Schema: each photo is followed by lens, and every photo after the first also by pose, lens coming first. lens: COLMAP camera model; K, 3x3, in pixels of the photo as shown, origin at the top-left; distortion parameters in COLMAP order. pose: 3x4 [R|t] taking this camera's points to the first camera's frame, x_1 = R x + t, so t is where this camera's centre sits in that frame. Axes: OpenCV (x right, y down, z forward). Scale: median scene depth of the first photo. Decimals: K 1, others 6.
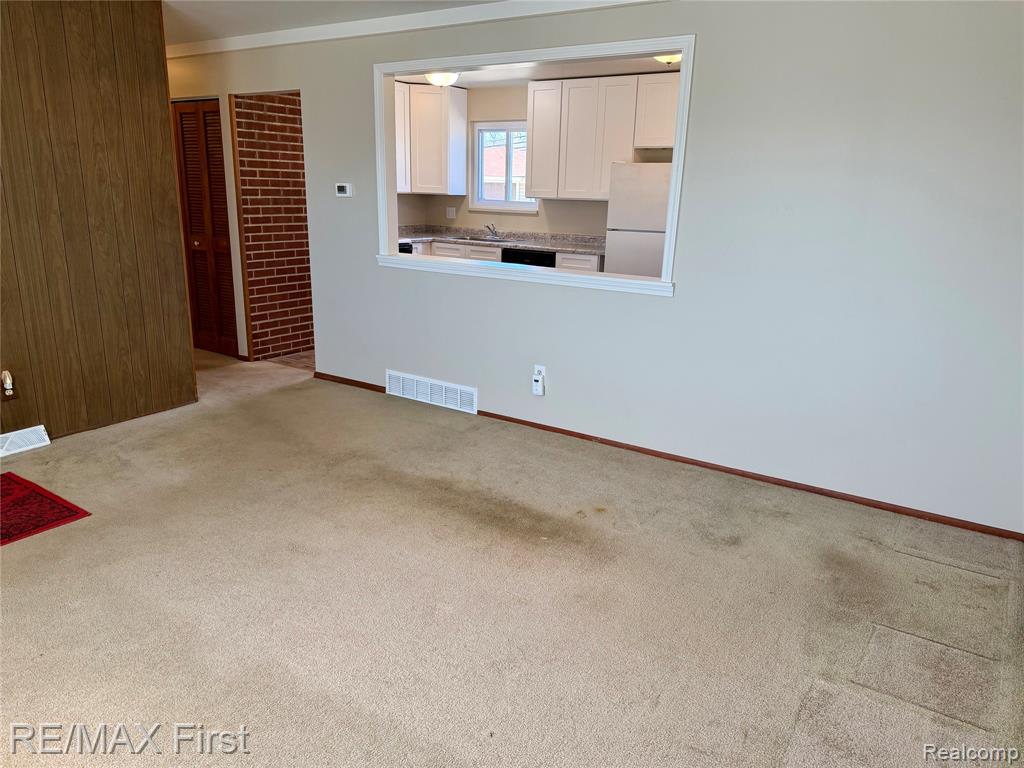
lens RADIAL K [[721.9, 0, 518.2], [0, 721.9, 386.9], [0, 0, 1]] dist [0.010621, -0.005344]
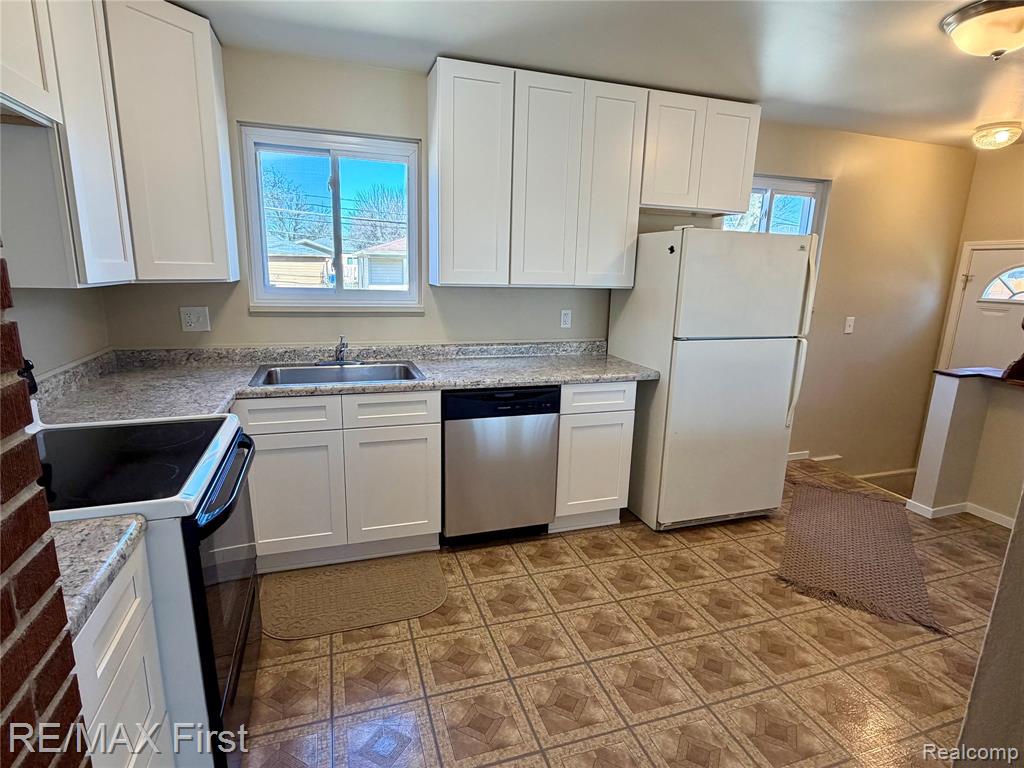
lens RADIAL K [[532.0, 0, 511.8], [0, 532.0, 382.3], [0, 0, 1]] dist [-0.000515, 0.000439]
pose [[0.621133, -0.175725, 0.763750, -0.286093], [0.197845, 0.978132, 0.064149, -0.227887], [-0.758321, 0.111260, 0.642317, 0.791982]]
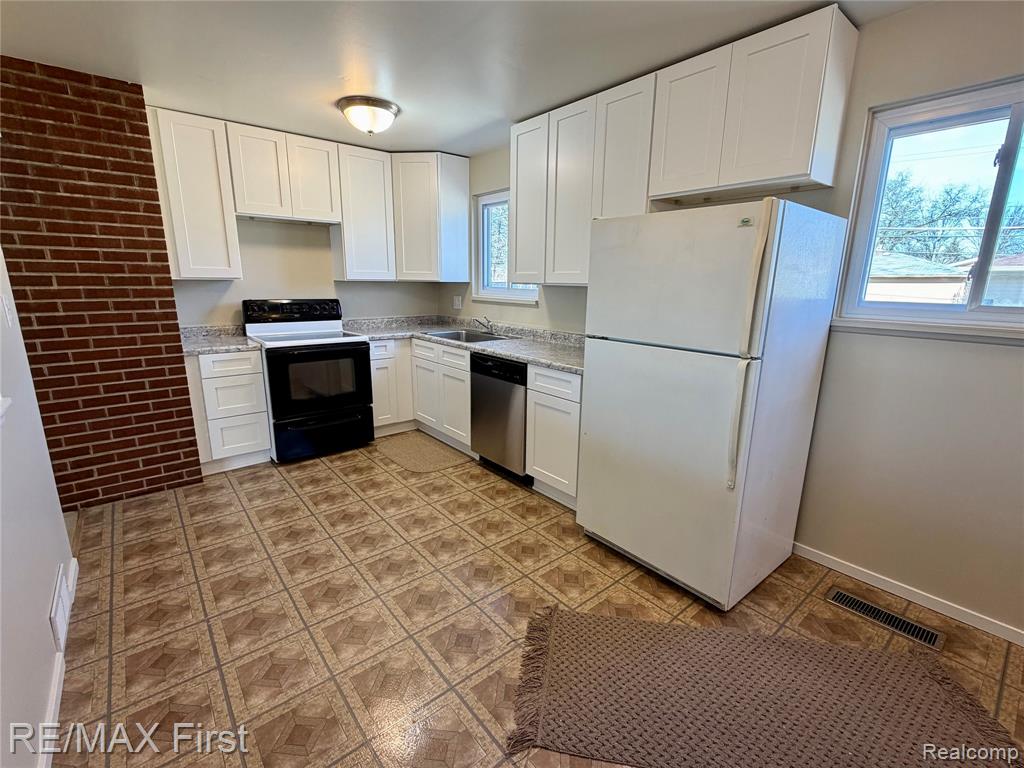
lens RADIAL K [[456.6, 0, 505.1], [0, 456.6, 381.7], [0, 0, 1]] dist [-0.003994, 0.000530]
pose [[0.953551, 0.049930, -0.297066, 0.162826], [-0.065117, 0.997017, -0.041444, -0.155453], [0.294111, 0.058863, 0.953957, 0.610098]]
